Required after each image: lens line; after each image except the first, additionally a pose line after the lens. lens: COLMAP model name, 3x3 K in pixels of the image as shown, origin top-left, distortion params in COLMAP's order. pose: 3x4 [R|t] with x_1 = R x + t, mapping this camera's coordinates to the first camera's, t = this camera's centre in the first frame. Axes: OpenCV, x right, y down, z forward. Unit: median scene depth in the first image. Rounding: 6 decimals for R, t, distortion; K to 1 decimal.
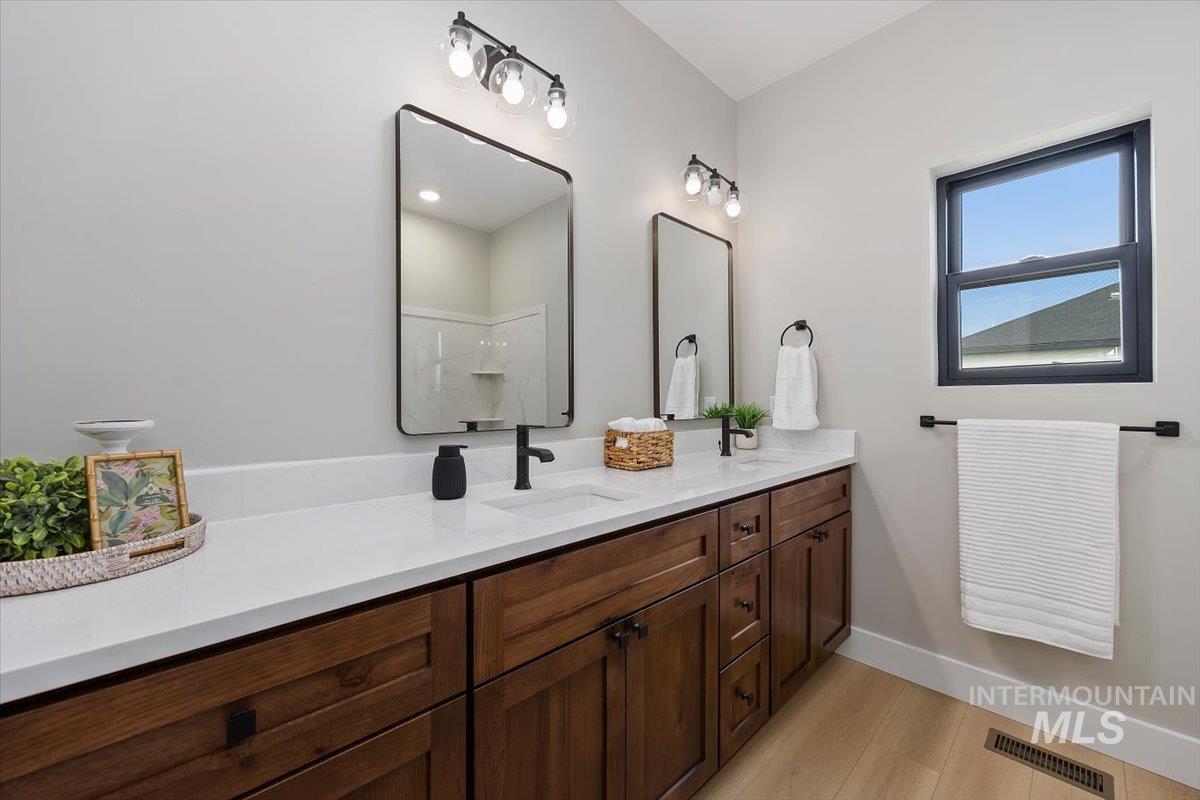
lens RADIAL K [[460.9, 0, 599.0], [0, 460.9, 398.0], [0, 0, 1]] dist [-0.001767, -0.000121]
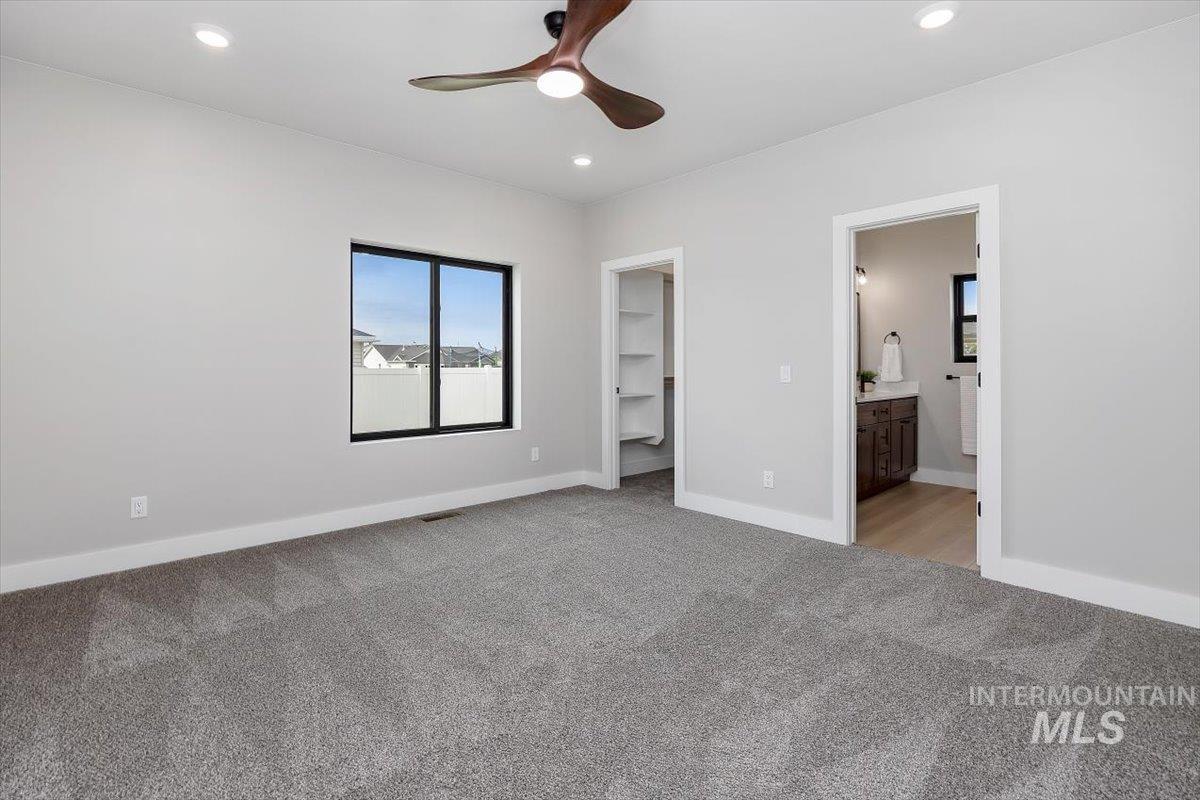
lens RADIAL K [[514.9, 0, 619.0], [0, 514.9, 364.2], [0, 0, 1]] dist [0.000081, 0.000090]
pose [[0.999995, 0.003247, -0.000289, -1.041489], [-0.003248, 0.999985, -0.004434, 0.000635], [0.000275, 0.004435, 0.999990, -1.737685]]
